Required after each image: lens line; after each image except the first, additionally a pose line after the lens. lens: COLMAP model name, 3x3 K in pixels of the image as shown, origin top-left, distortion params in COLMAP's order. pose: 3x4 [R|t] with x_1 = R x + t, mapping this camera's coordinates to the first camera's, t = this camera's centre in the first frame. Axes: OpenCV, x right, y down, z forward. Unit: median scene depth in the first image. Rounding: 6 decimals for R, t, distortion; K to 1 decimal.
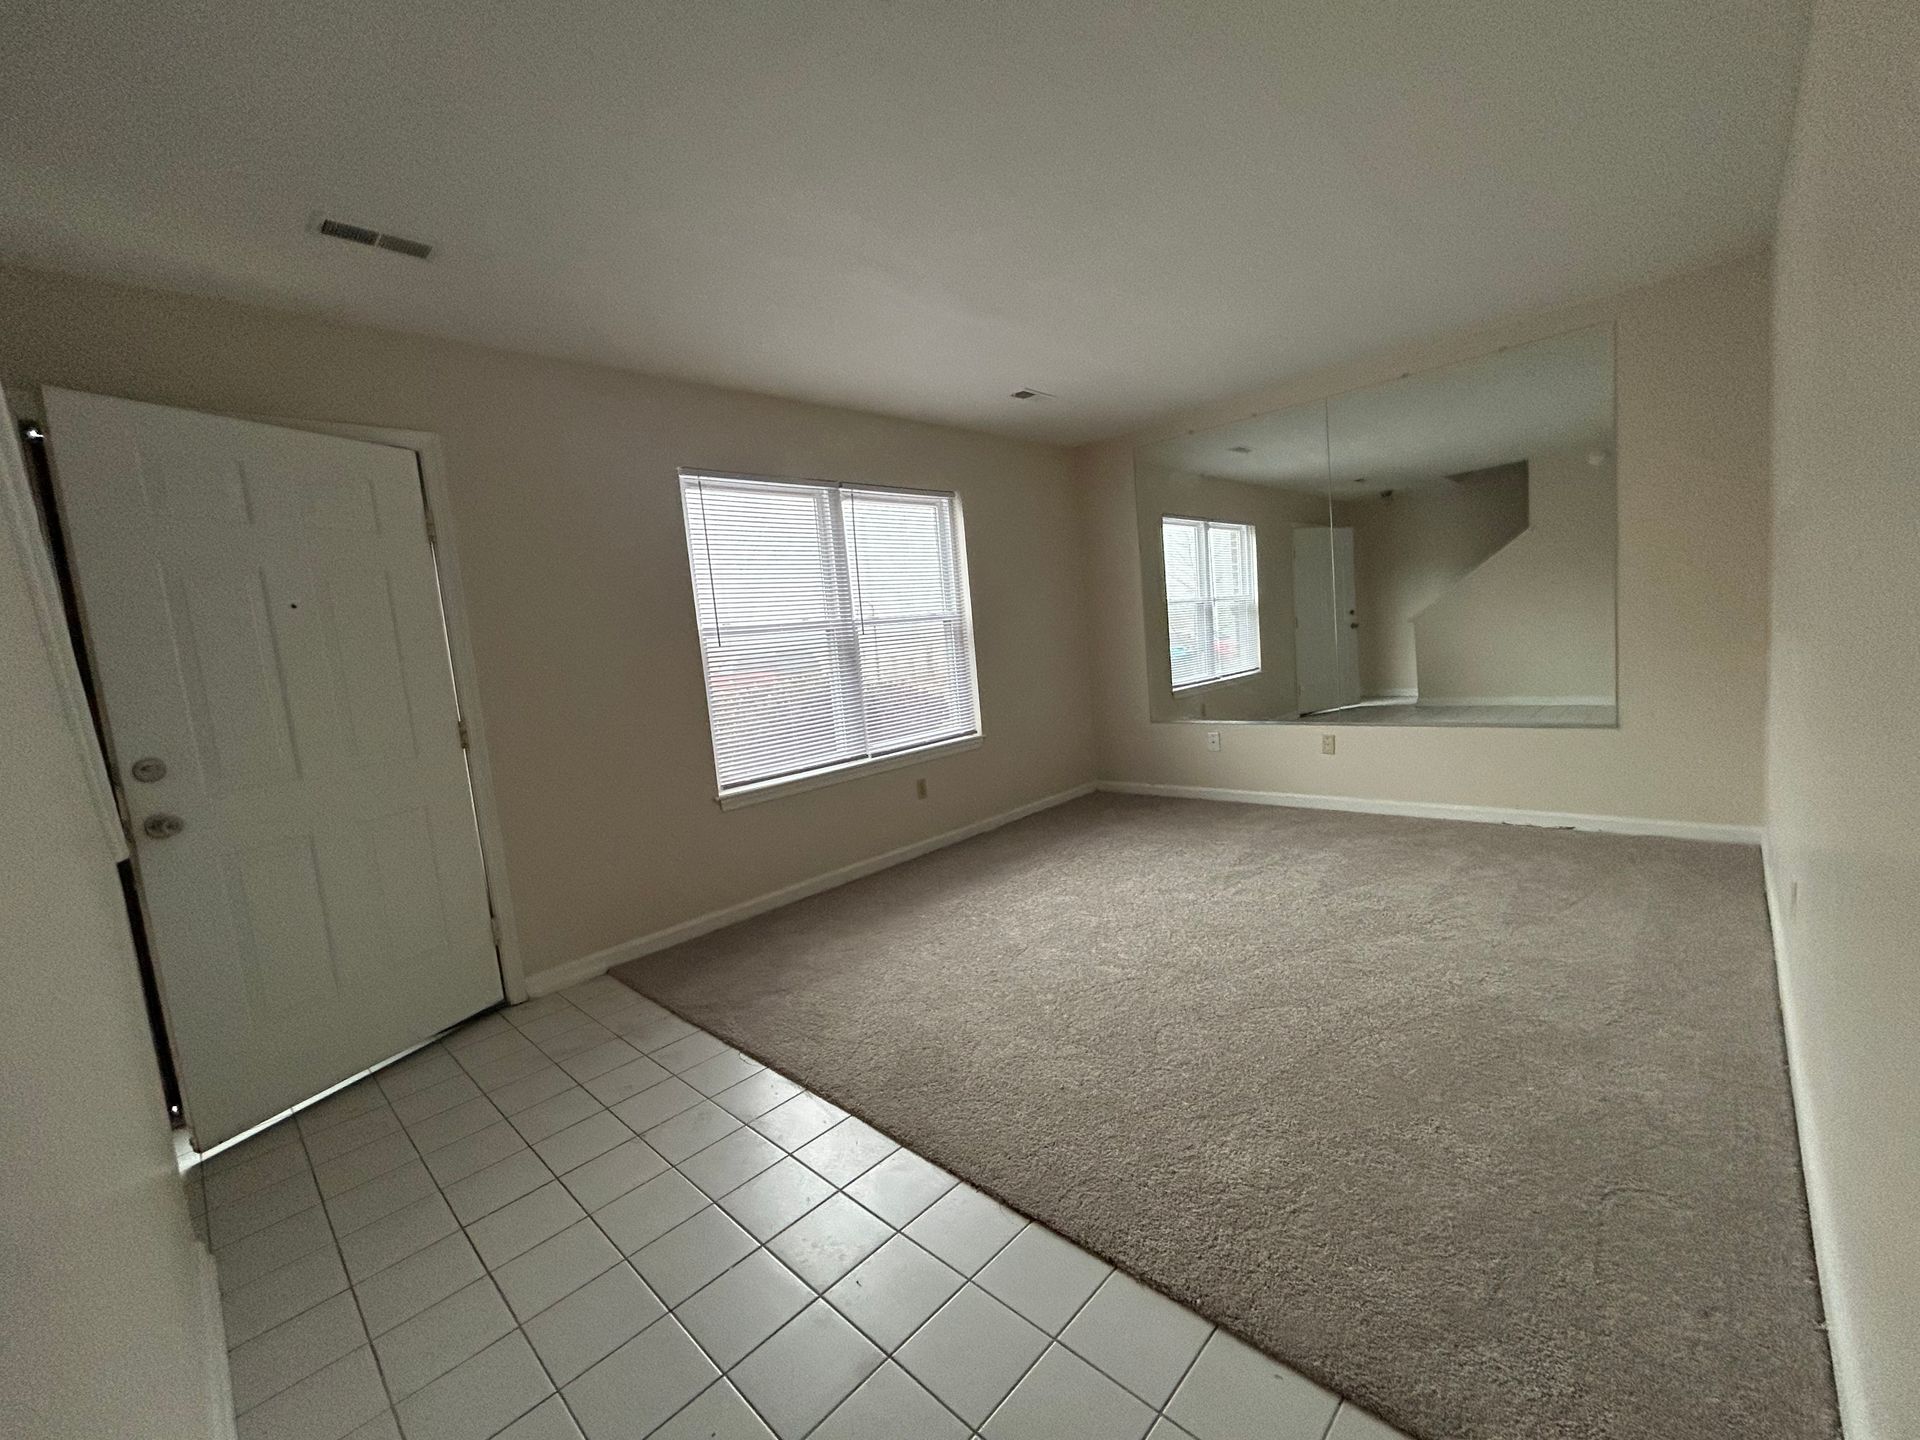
lens RADIAL K [[779.7, 0, 955.9], [0, 779.7, 721.8], [0, 0, 1]] dist [-0.004924, 0.000934]
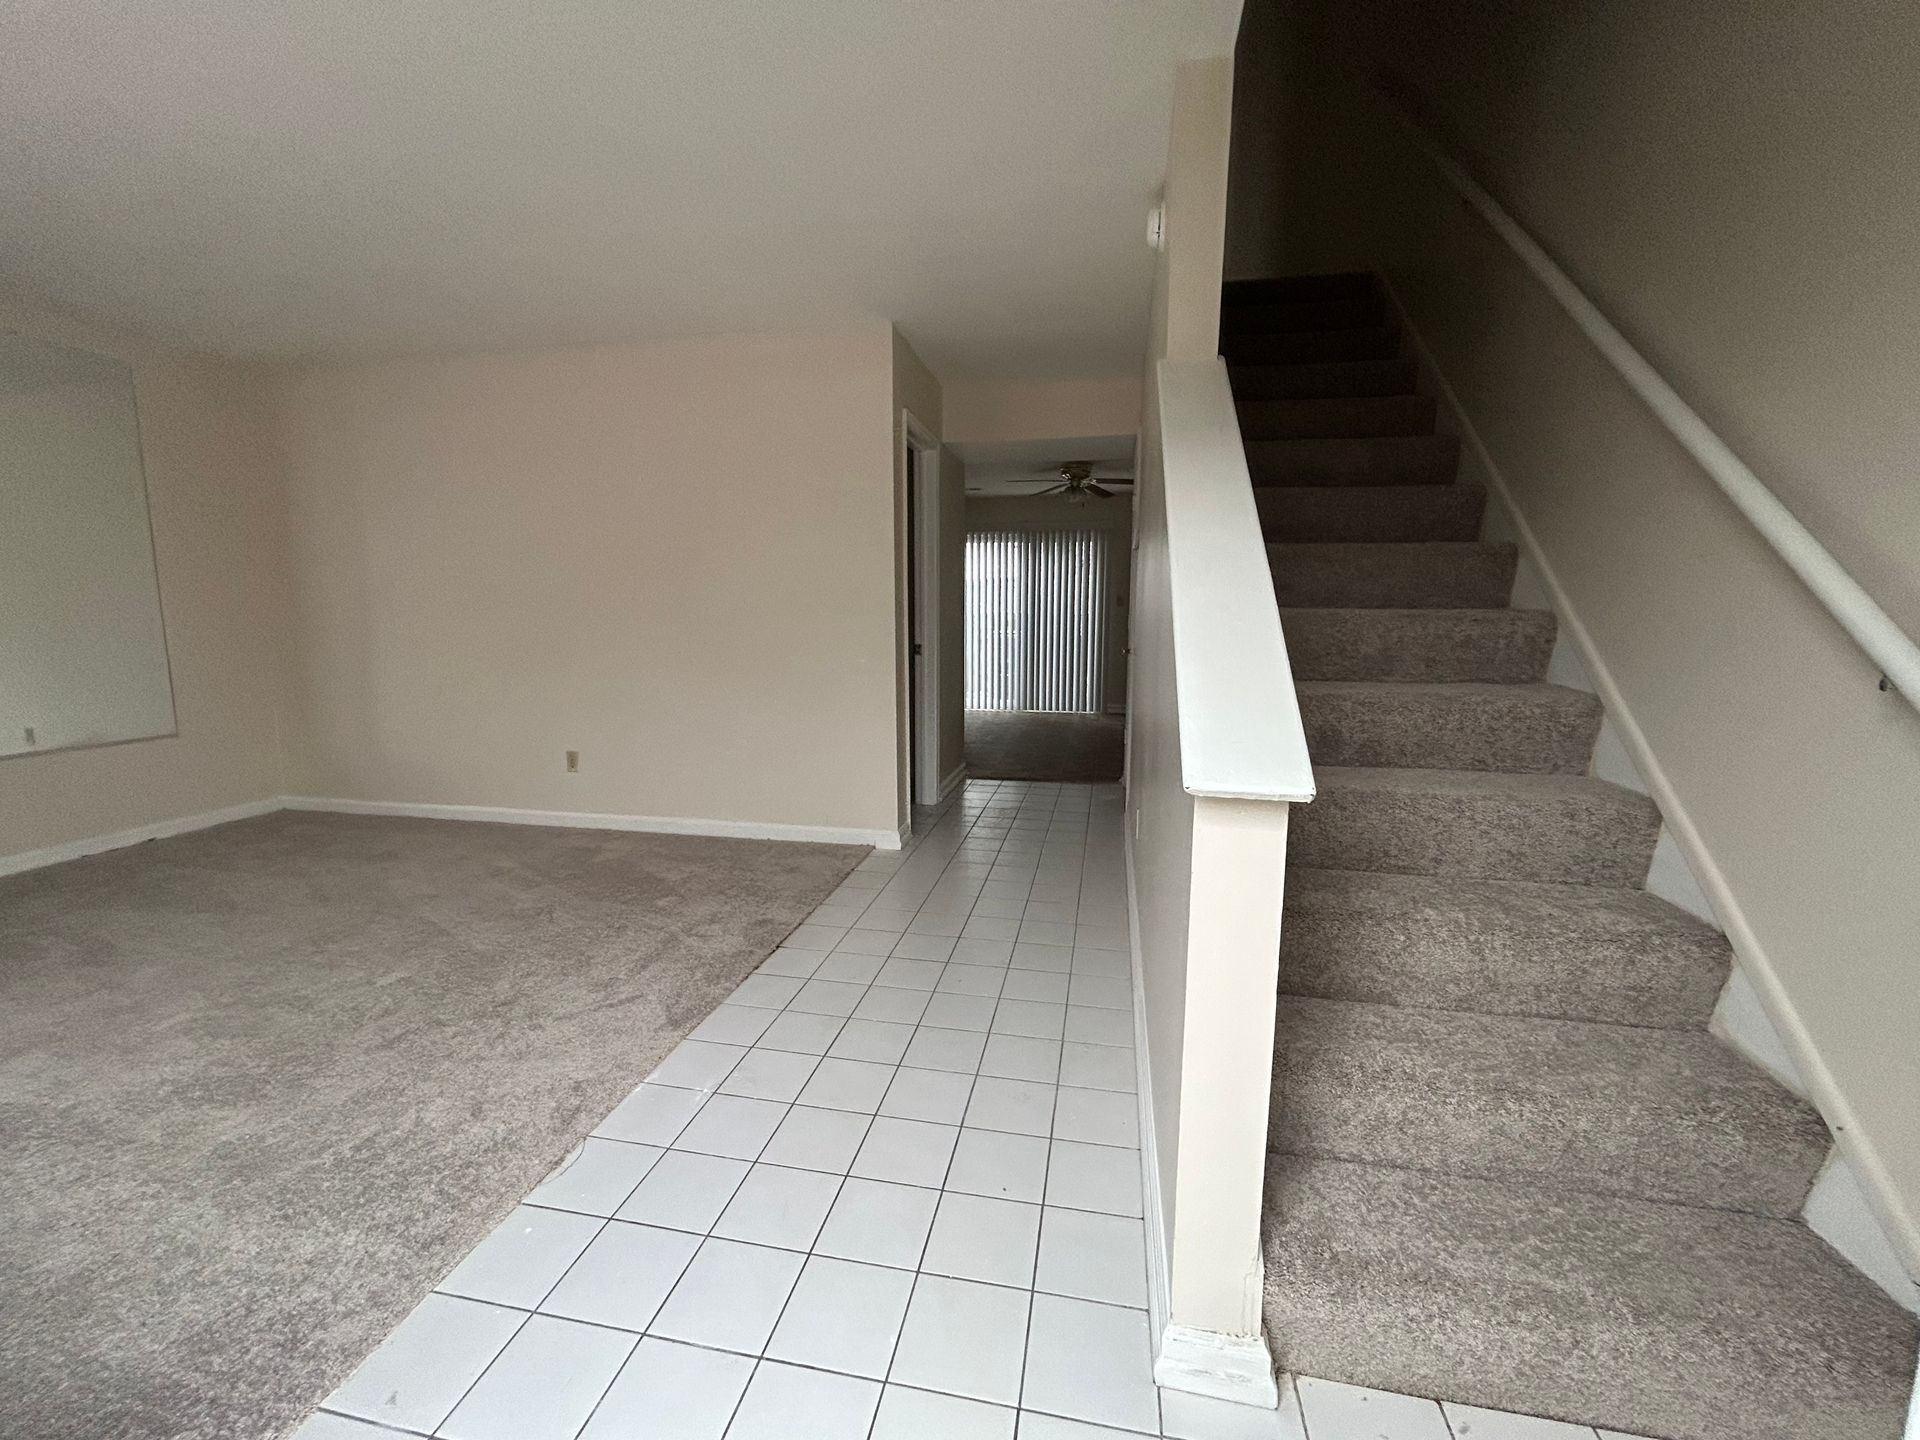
lens RADIAL K [[779.7, 0, 955.8], [0, 779.7, 718.1], [0, 0, 1]] dist [-0.004924, 0.000934]
pose [[-0.540110, -0.022882, 0.841283, -0.662453], [0.137802, 0.983734, 0.115226, 0.007209], [-0.830236, 0.178166, -0.528172, 0.649255]]
